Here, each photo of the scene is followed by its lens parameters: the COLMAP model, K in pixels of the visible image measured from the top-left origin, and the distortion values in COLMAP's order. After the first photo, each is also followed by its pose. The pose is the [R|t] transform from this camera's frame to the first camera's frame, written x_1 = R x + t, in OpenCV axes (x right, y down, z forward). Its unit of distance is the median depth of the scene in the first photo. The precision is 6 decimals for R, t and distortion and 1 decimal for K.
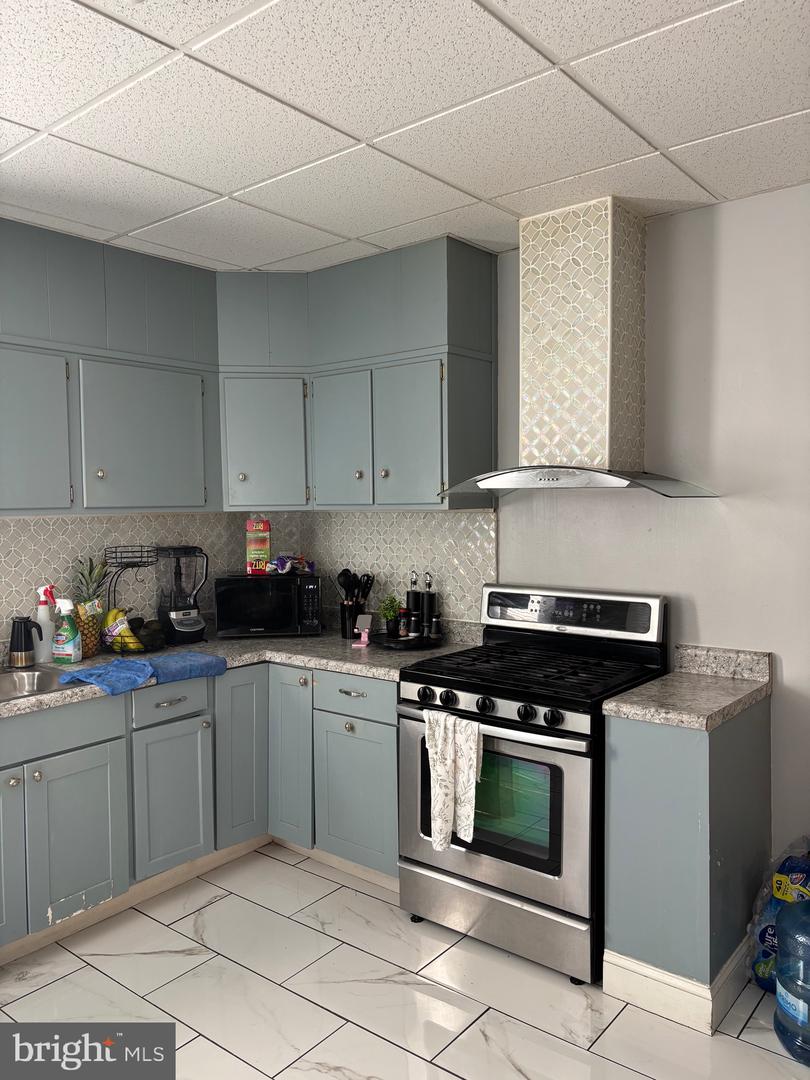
lens RADIAL K [[817.2, 0, 408.4], [0, 817.2, 539.8], [0, 0, 1]] dist [0.046572, -0.025517]
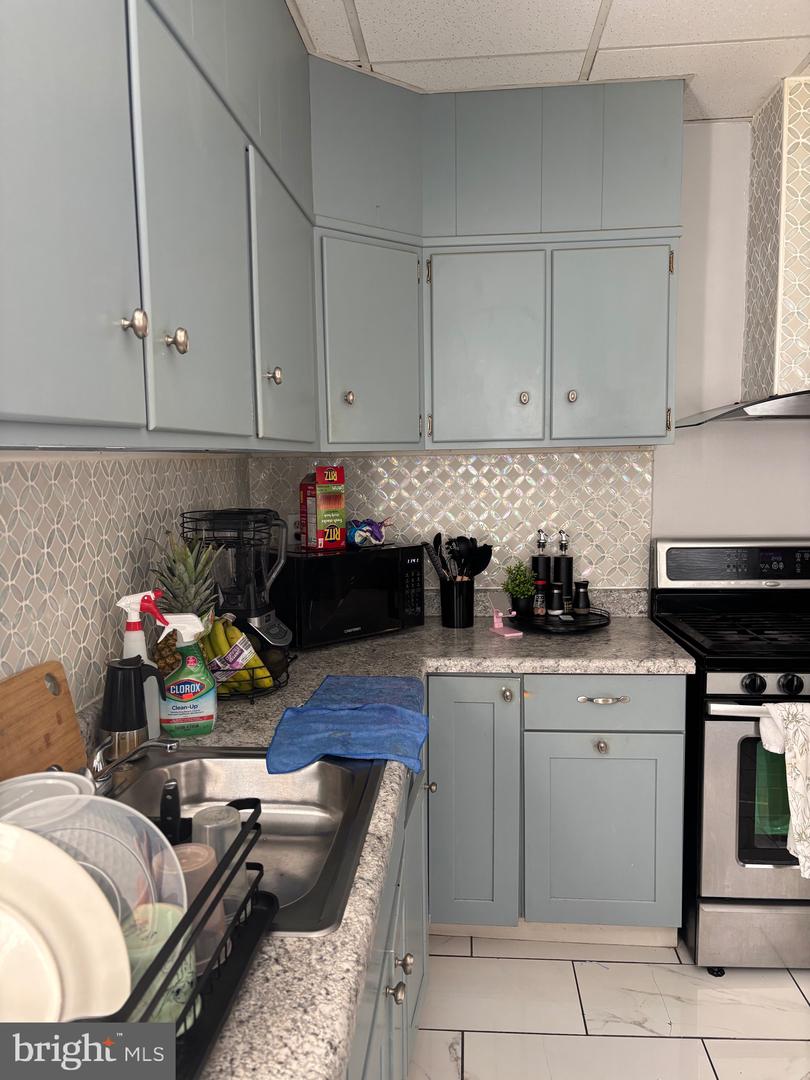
lens RADIAL K [[817.2, 0, 405.2], [0, 817.2, 539.5], [0, 0, 1]] dist [0.046572, -0.025517]
pose [[0.823197, -0.061079, 0.564461, -0.577118], [0.033873, 0.997709, 0.058560, -0.001970], [-0.566745, -0.029086, 0.823380, 0.475300]]
